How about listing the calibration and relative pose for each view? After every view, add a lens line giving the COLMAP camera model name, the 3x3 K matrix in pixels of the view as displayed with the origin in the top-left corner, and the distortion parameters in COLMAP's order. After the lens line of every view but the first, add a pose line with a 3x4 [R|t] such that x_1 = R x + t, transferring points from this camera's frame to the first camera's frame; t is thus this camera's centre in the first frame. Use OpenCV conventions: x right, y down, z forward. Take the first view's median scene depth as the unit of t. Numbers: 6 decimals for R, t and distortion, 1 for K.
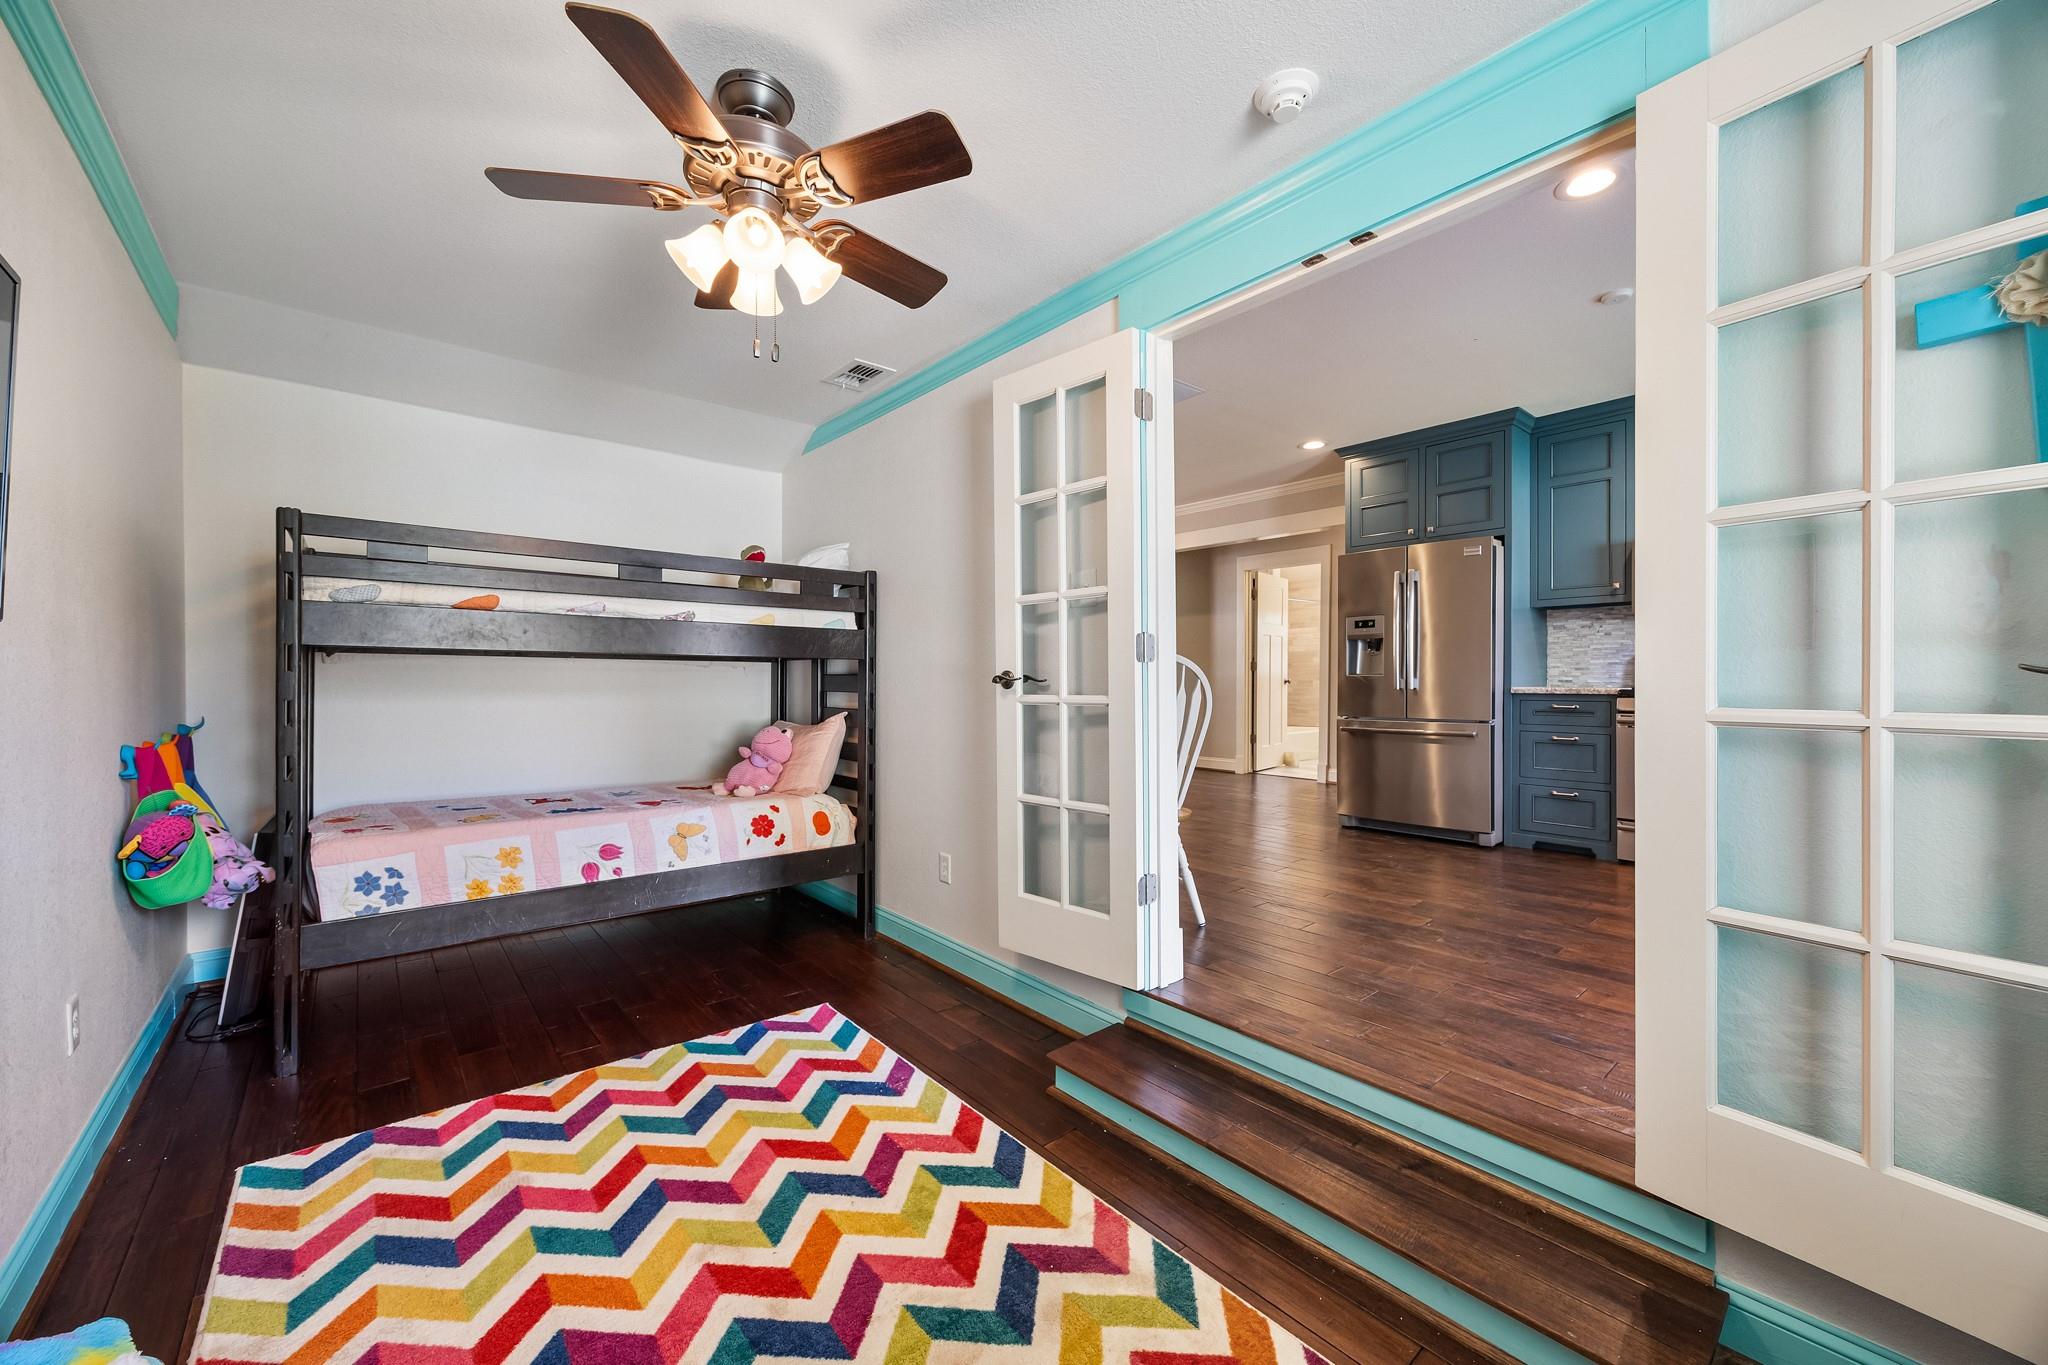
lens RADIAL K [[778.2, 0, 1030.8], [0, 778.2, 682.2], [0, 0, 1]] dist [-0.000067, 0.000001]
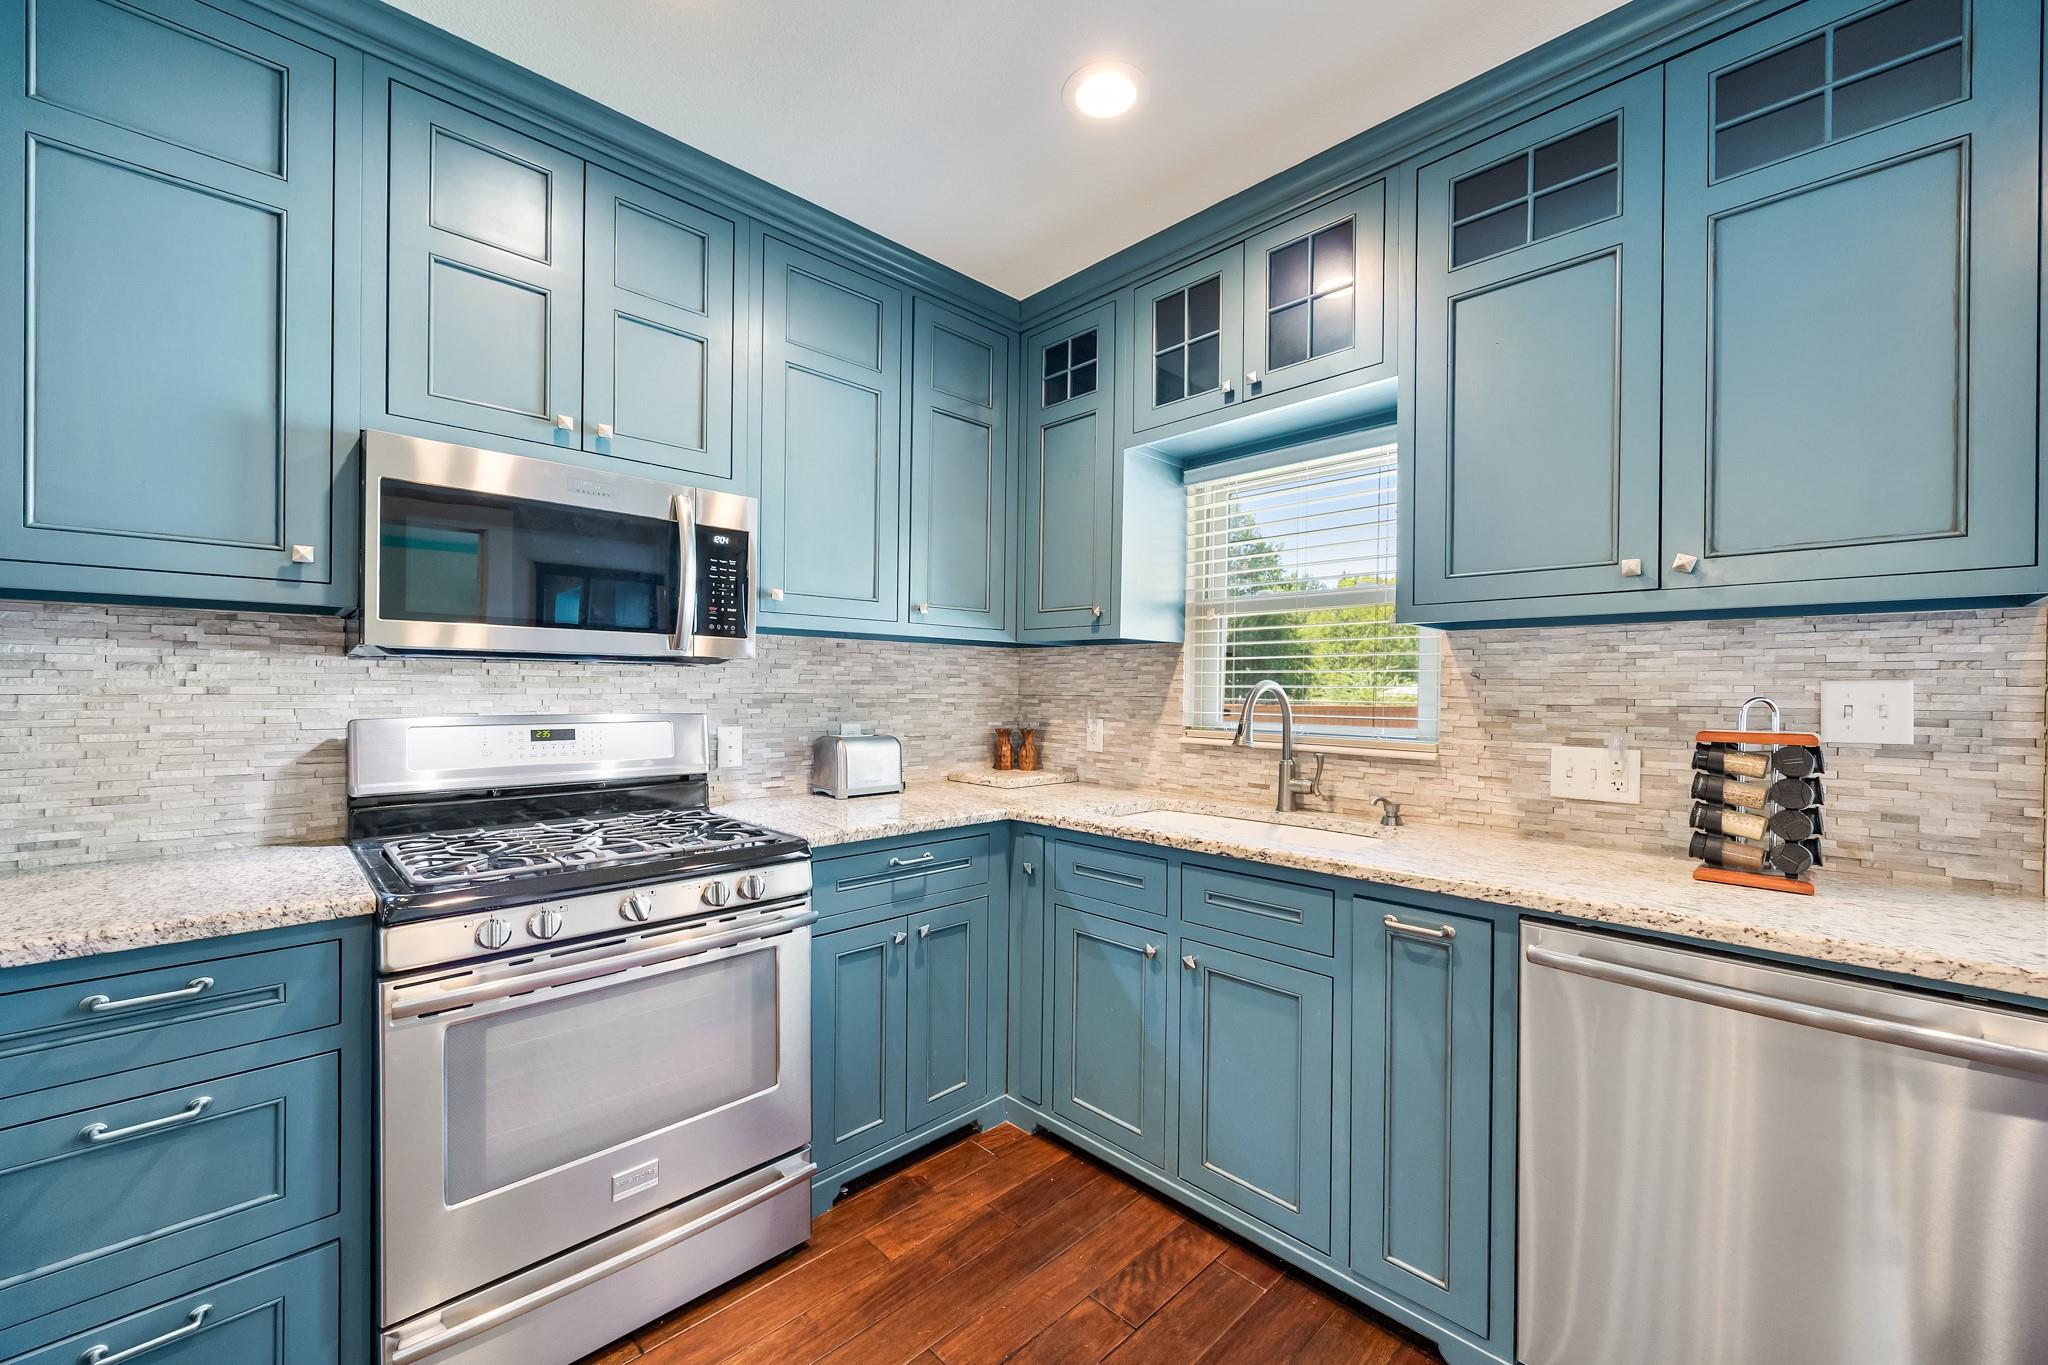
lens RADIAL K [[799.7, 0, 1027.5], [0, 799.7, 692.4], [0, 0, 1]] dist [-0.001274, -0.000124]
pose [[-0.065924, -0.006457, 0.997804, 0.400989], [-0.007508, 0.999954, 0.005975, -0.070782], [-0.997796, -0.007097, -0.065969, 0.721676]]
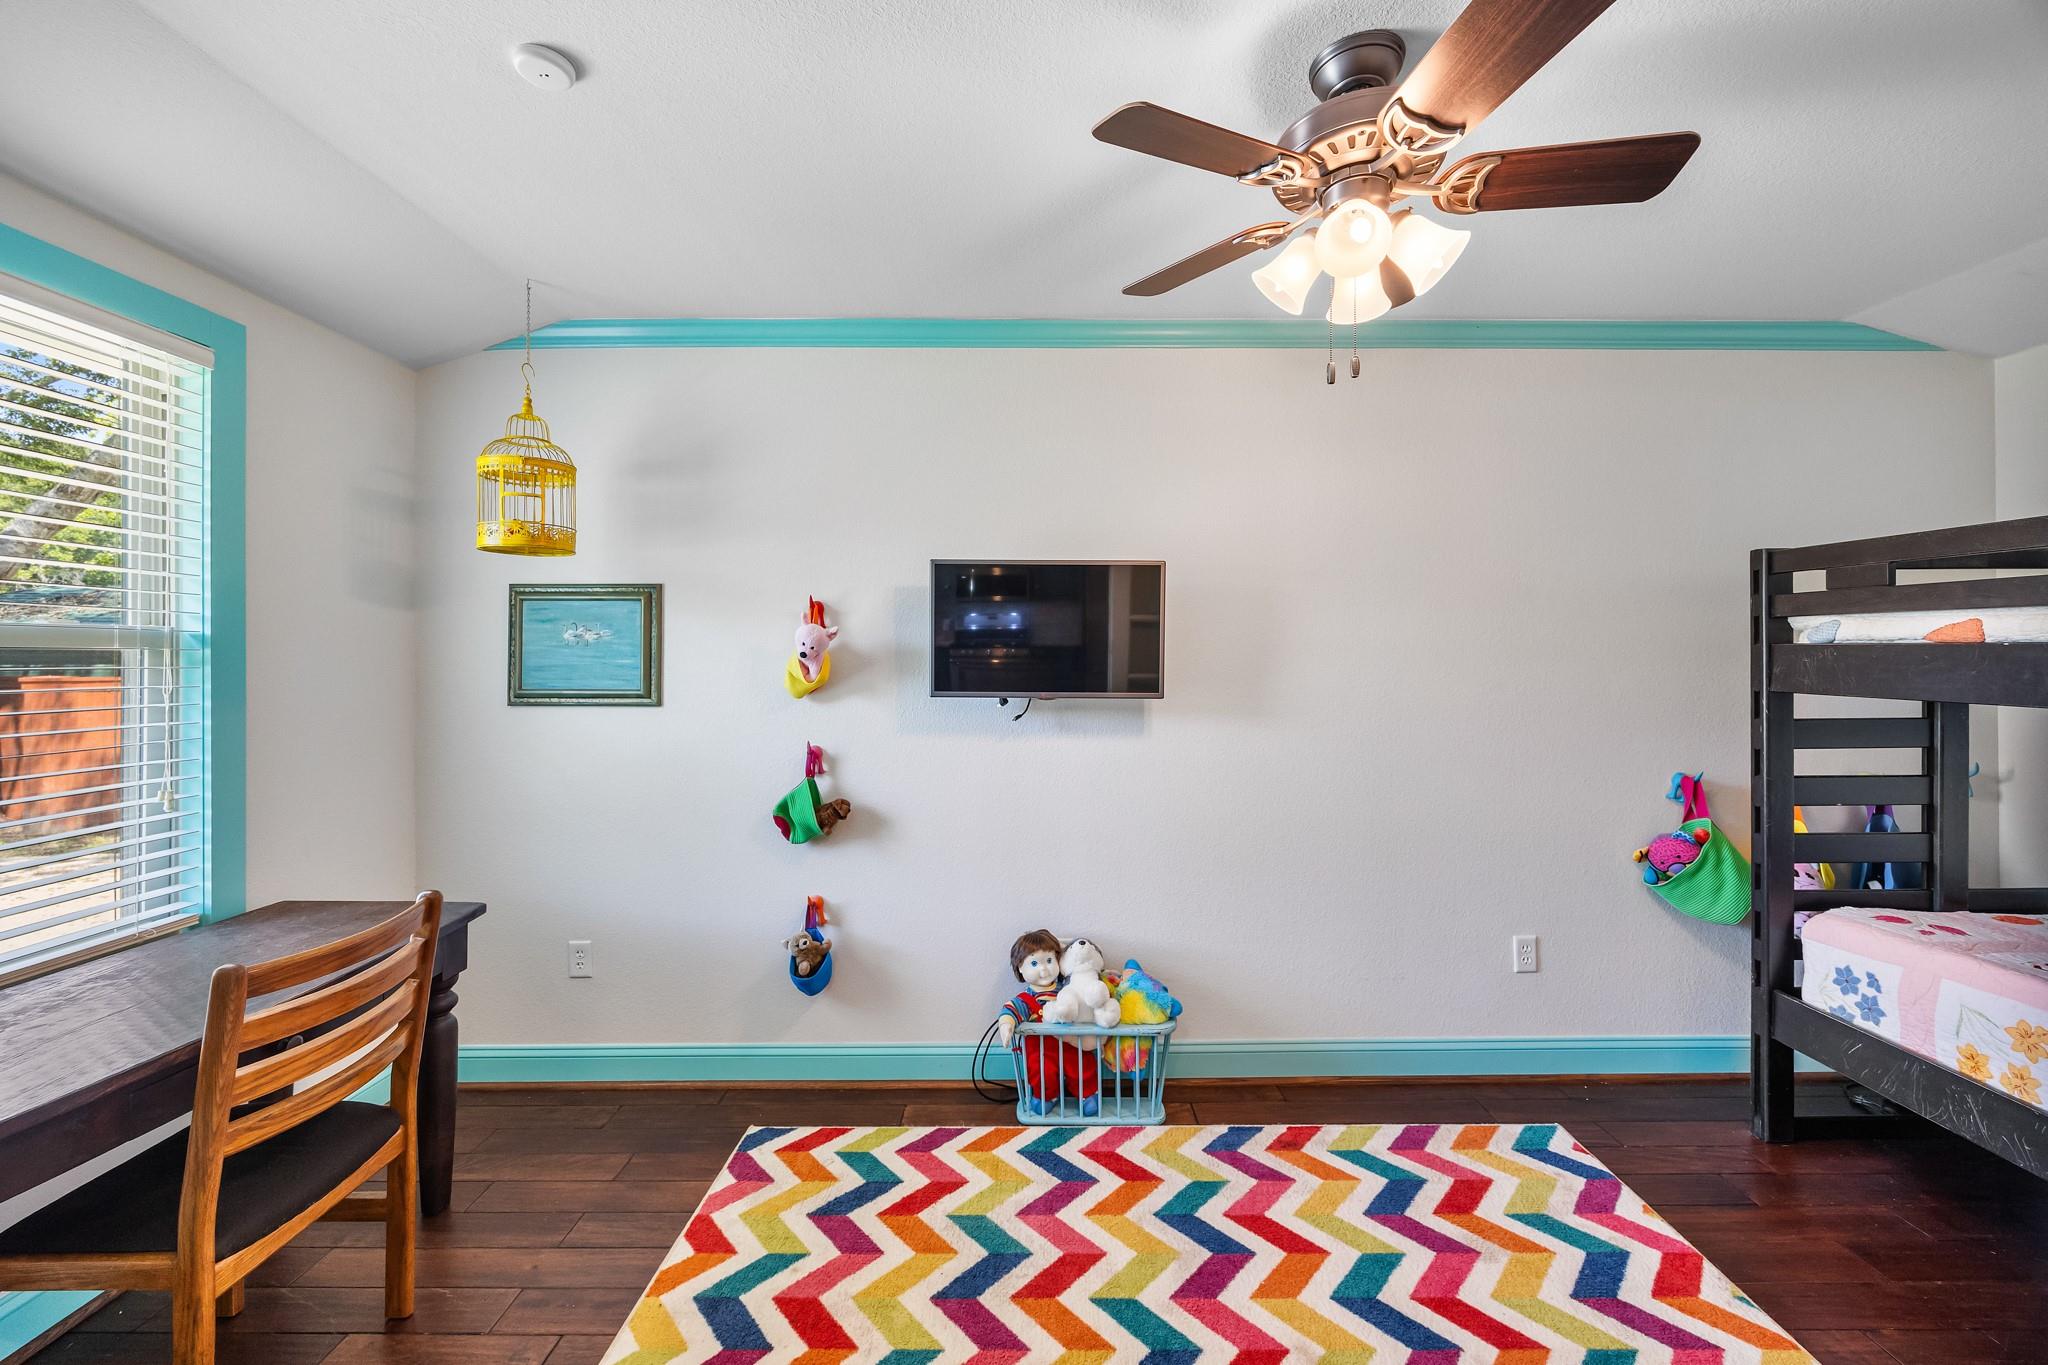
lens RADIAL K [[793.1, 0, 1033.4], [0, 793.1, 654.6], [0, 0, 1]] dist [-0.002113, -0.000102]
pose [[-0.651216, 0.000385, -0.758892, 0.203936], [-0.005529, 0.999971, 0.005252, -0.051189], [0.758872, 0.007617, -0.651195, 0.516456]]
